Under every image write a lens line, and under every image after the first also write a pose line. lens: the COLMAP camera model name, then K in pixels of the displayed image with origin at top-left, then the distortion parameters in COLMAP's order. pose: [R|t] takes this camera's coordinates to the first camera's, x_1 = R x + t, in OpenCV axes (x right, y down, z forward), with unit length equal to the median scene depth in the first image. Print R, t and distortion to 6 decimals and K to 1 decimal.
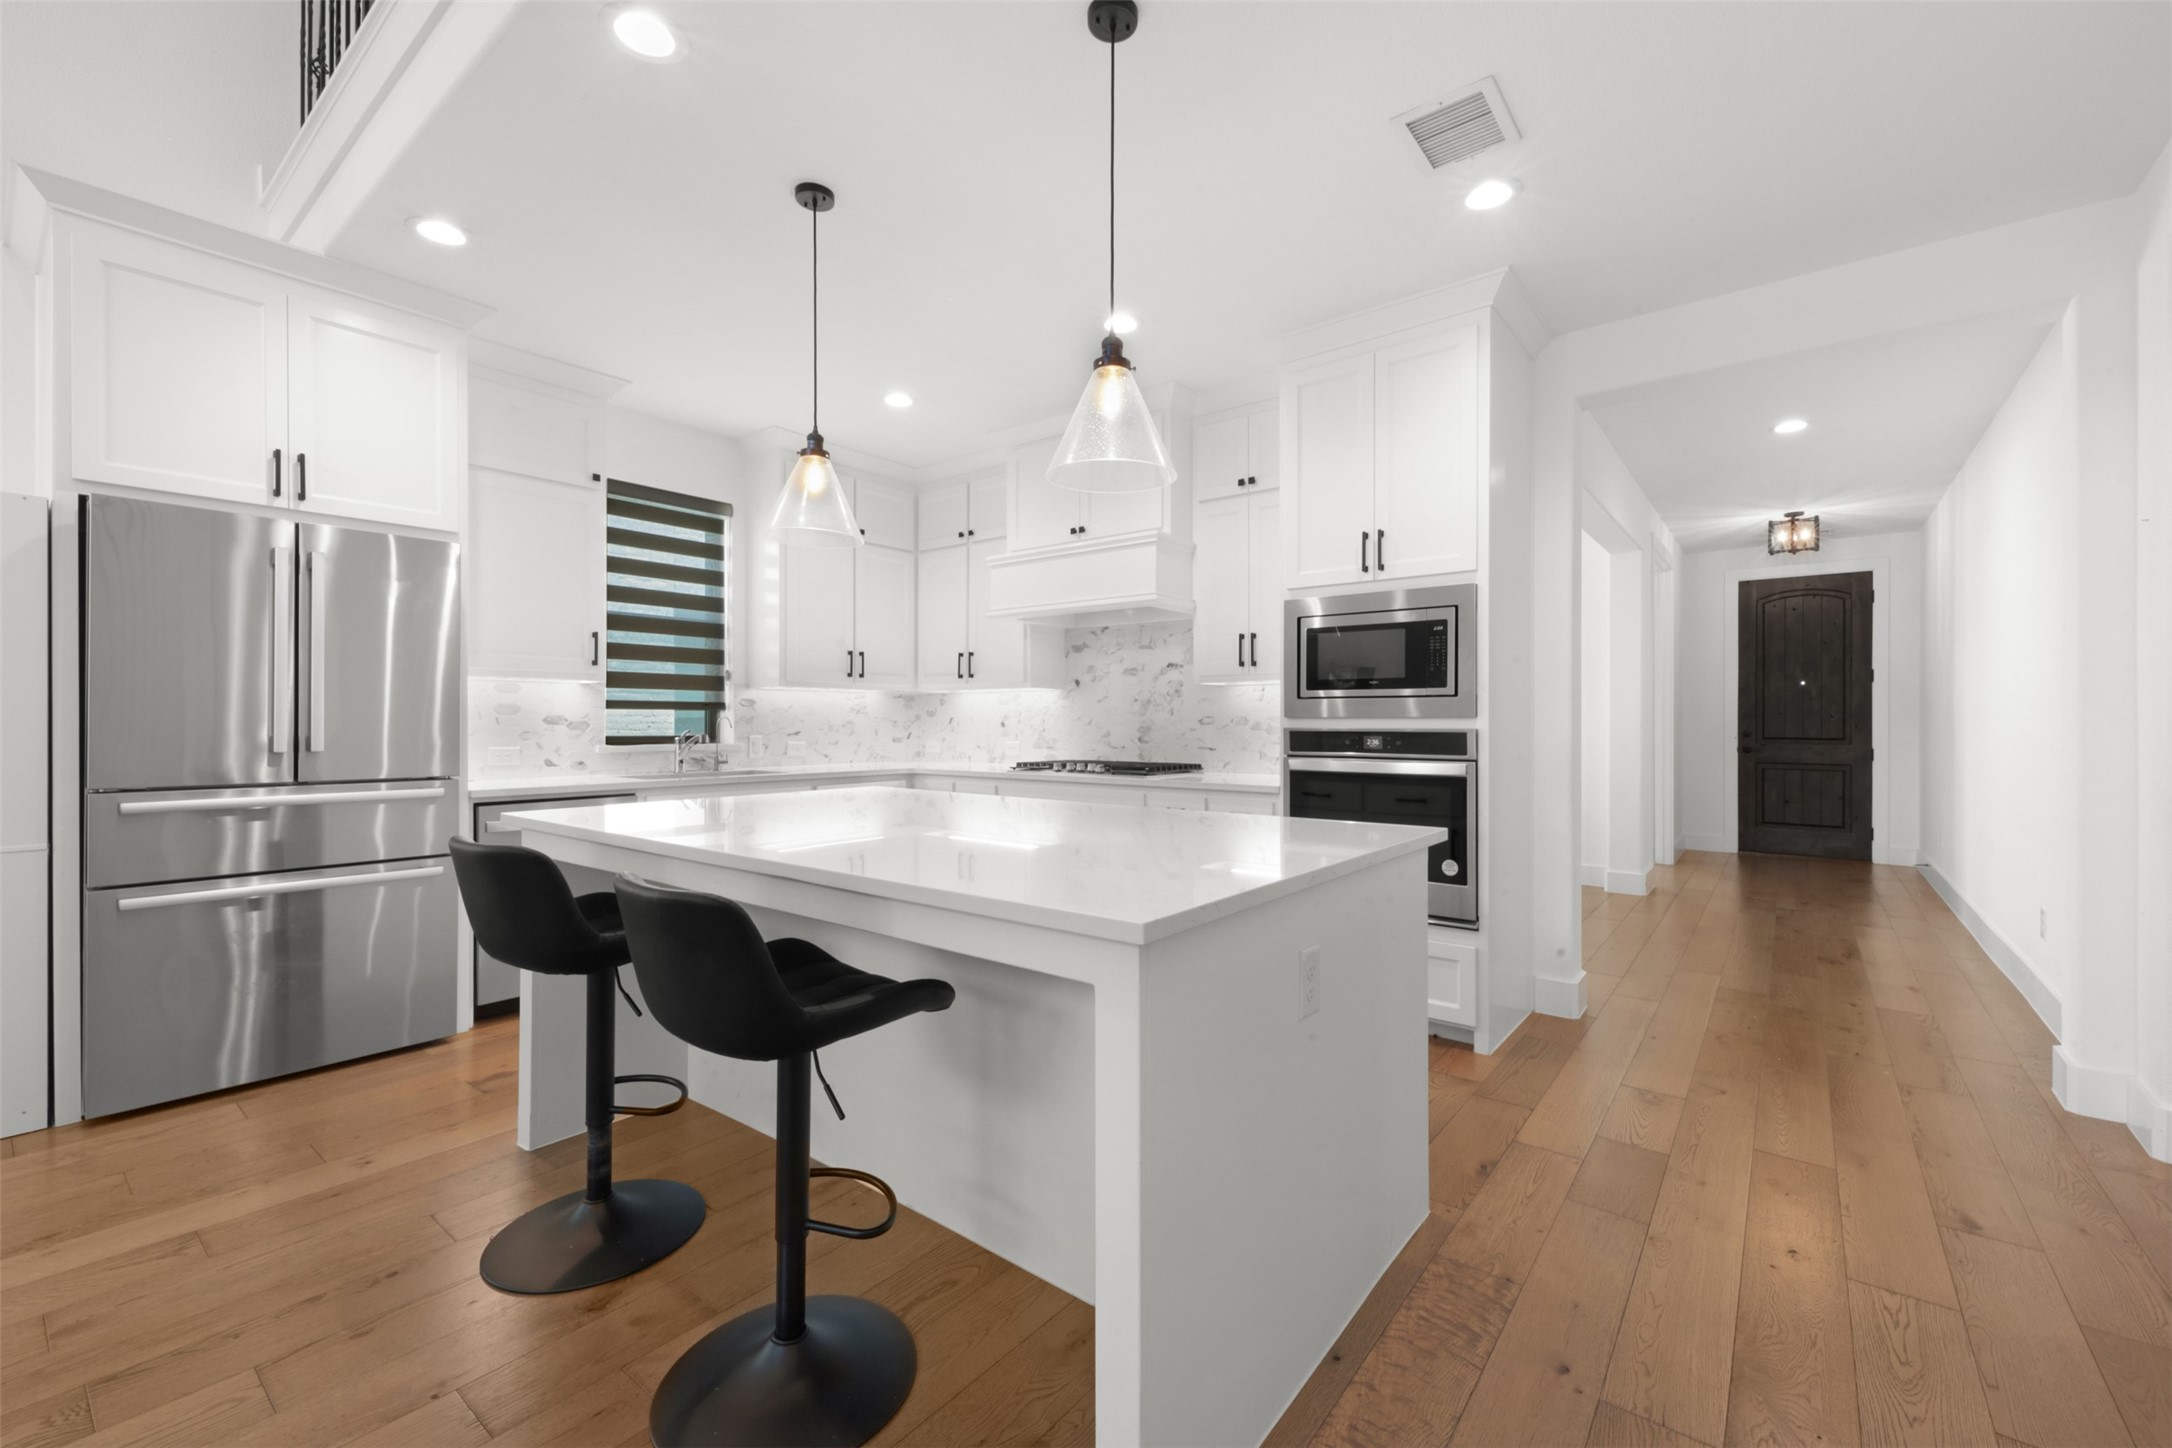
lens RADIAL K [[880.7, 0, 1110.6], [0, 880.7, 718.7], [0, 0, 1]] dist [0.016926, 0.000123]
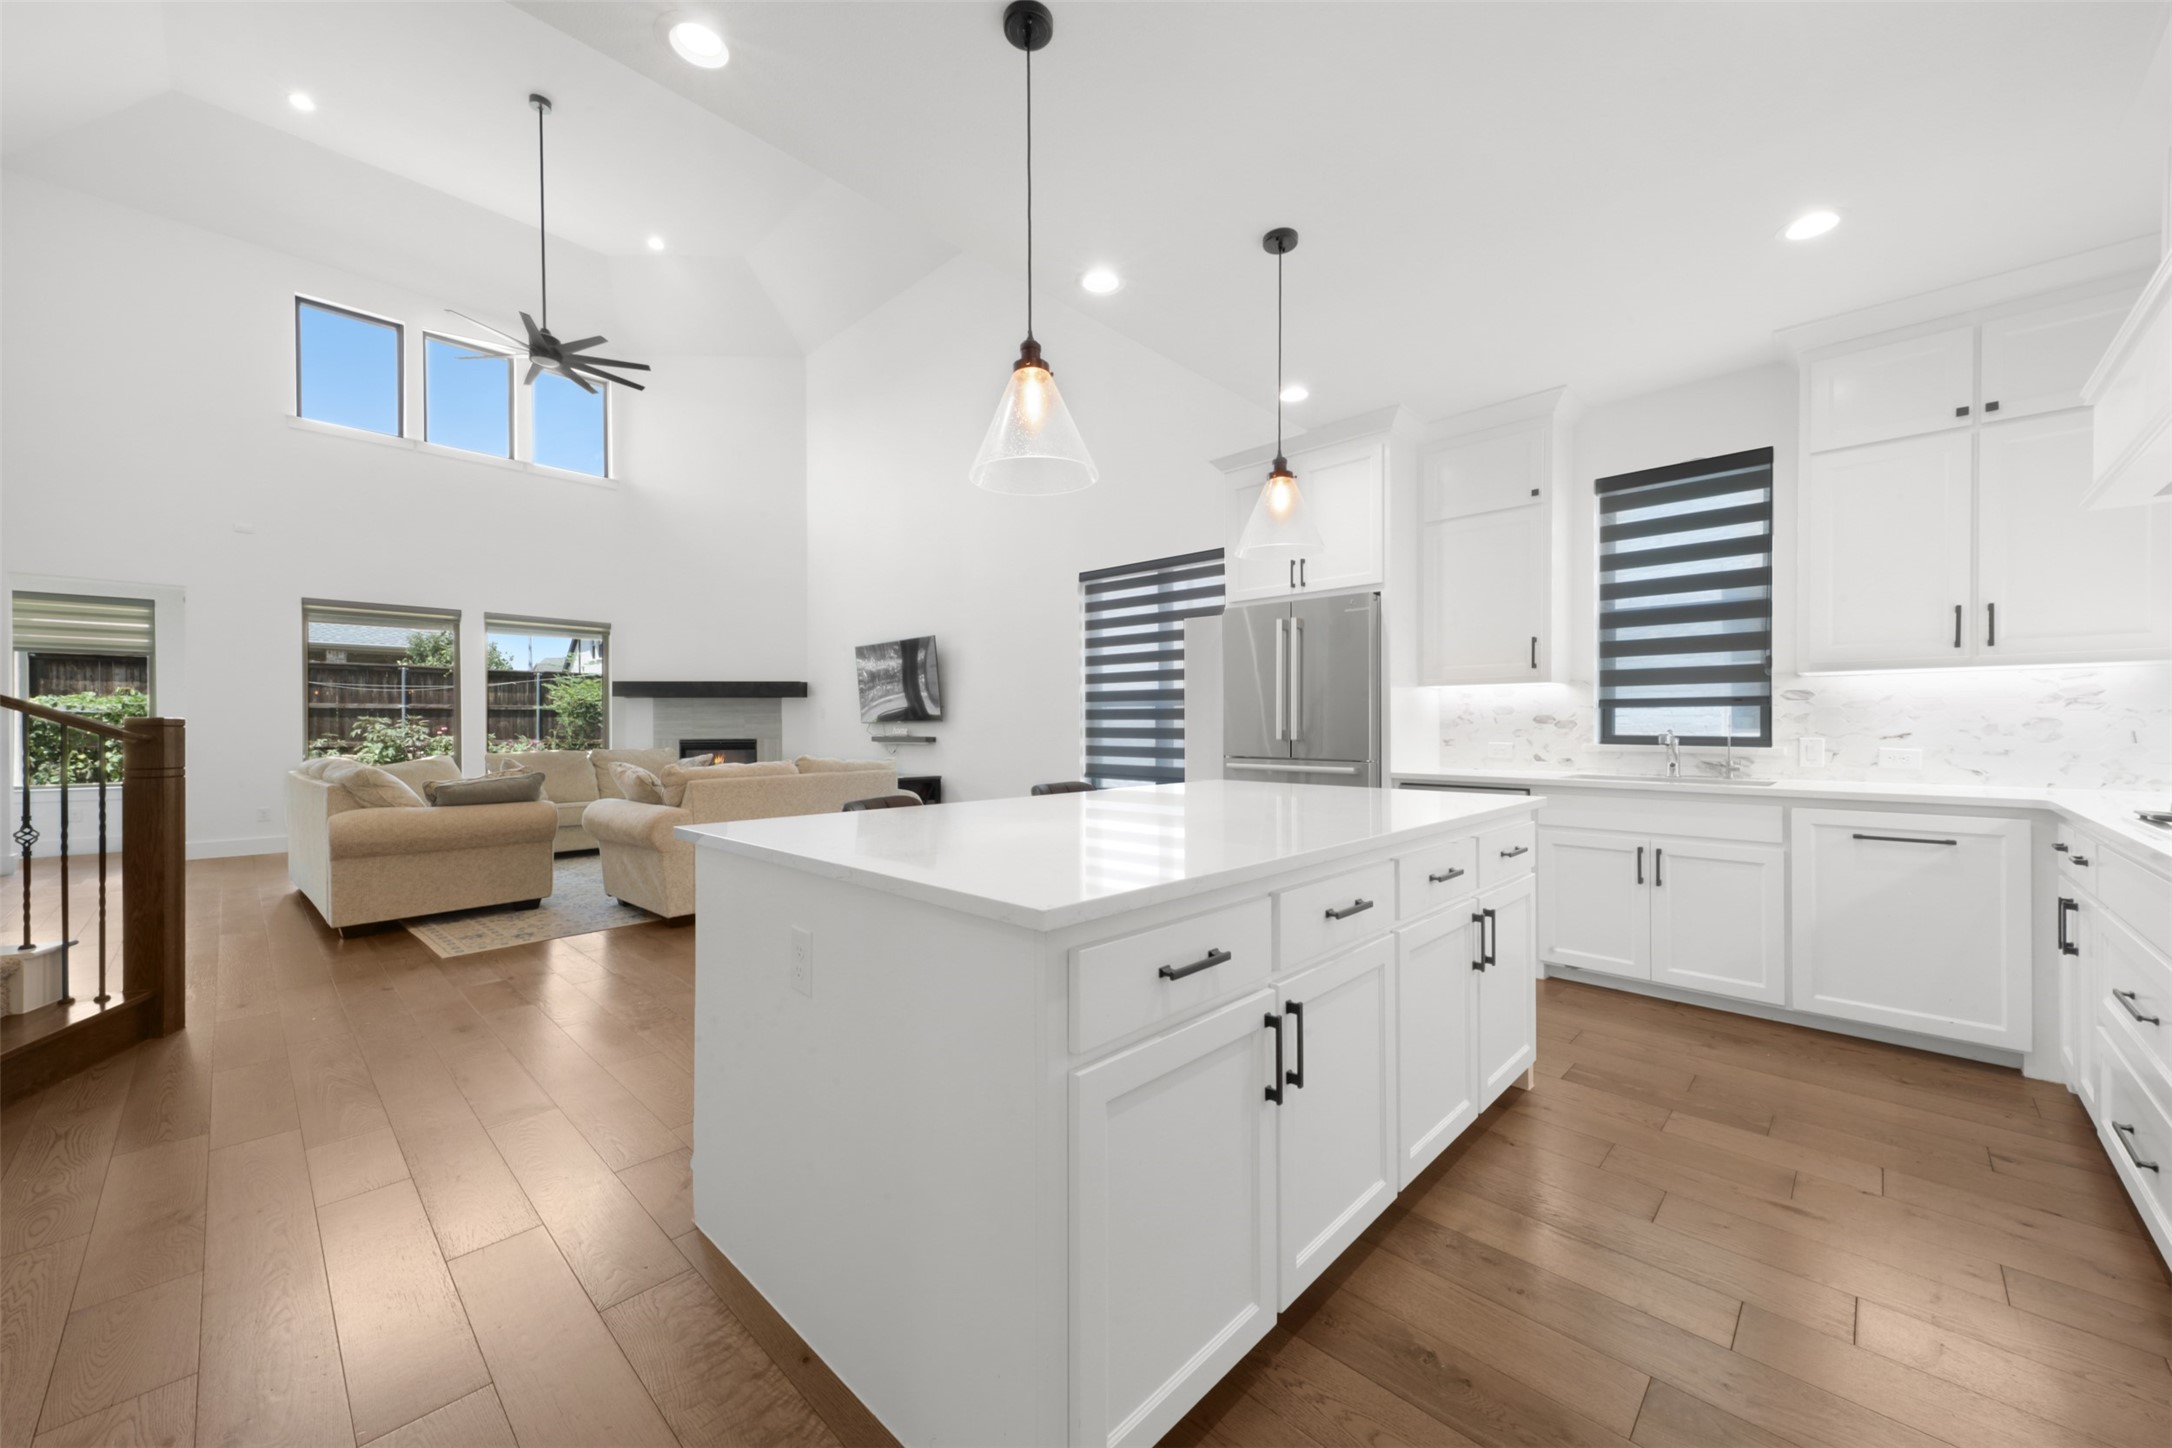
lens RADIAL K [[806.1, 0, 1082.8], [0, 806.1, 723.9], [0, 0, 1]] dist [0.018723, -0.000217]
pose [[-0.103393, -0.002940, -0.994636, 0.403214], [0.005037, 0.999981, -0.003480, 0.007136], [0.994628, -0.005369, -0.103376, 0.502787]]
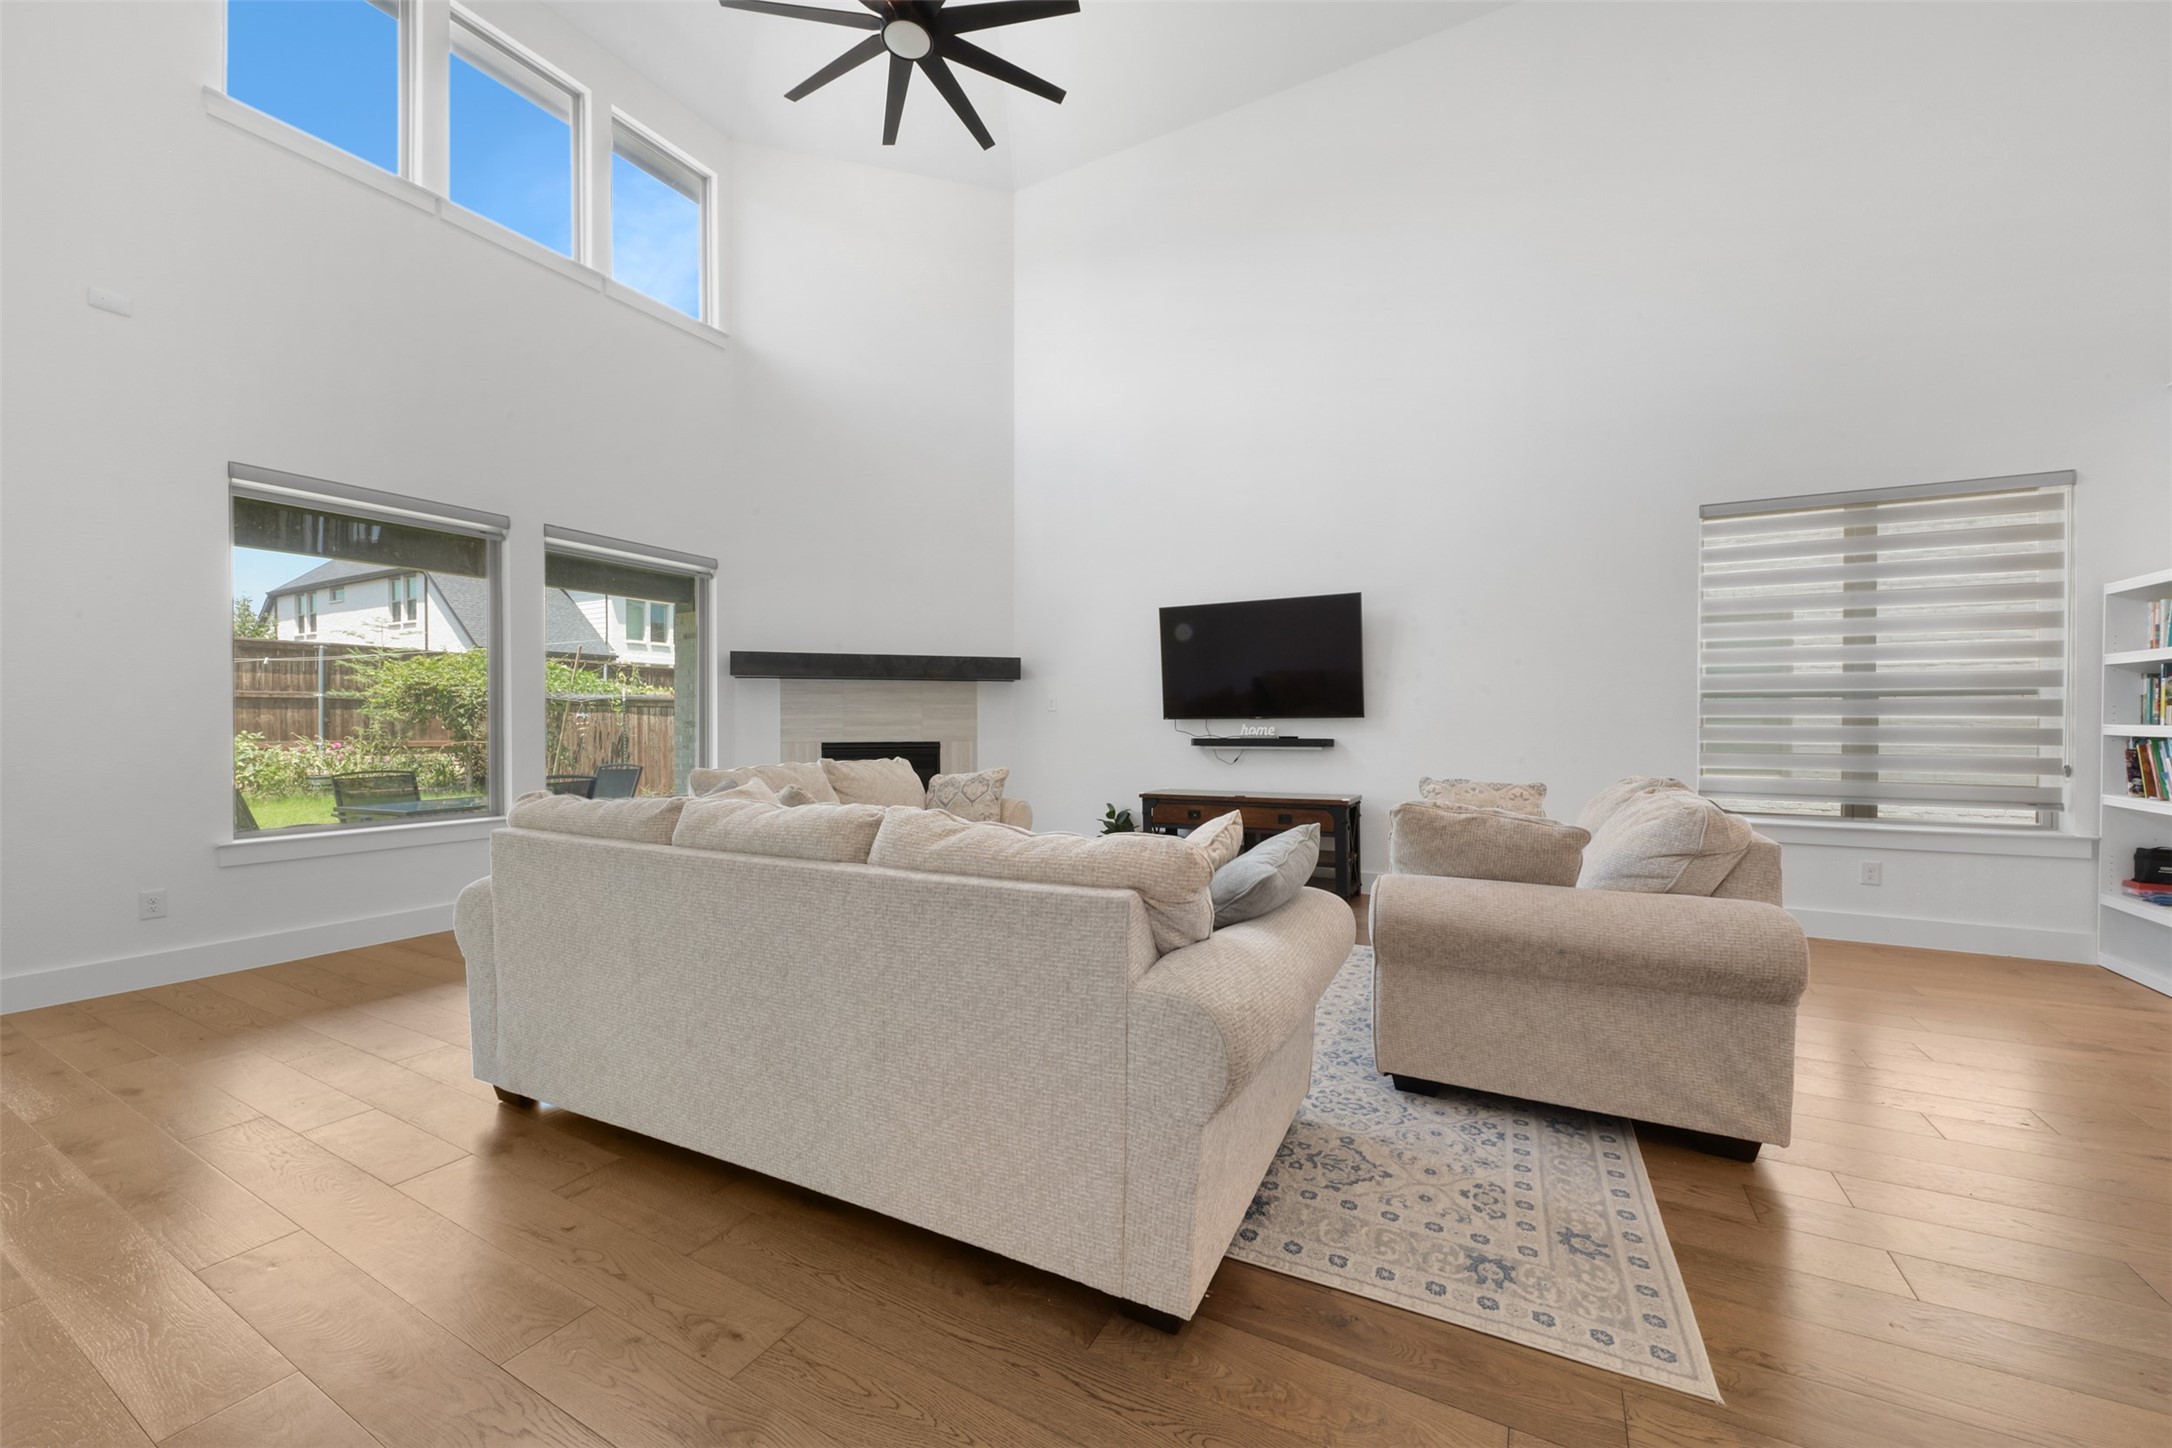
lens RADIAL K [[817.1, 0, 1089.4], [0, 817.1, 717.9], [0, 0, 1]] dist [0.009440, -0.000141]
pose [[0.166987, -0.004880, -0.985947, -0.135724], [0.003872, 0.999983, -0.004294, -0.000495], [0.985951, -0.003101, 0.167003, -0.555191]]
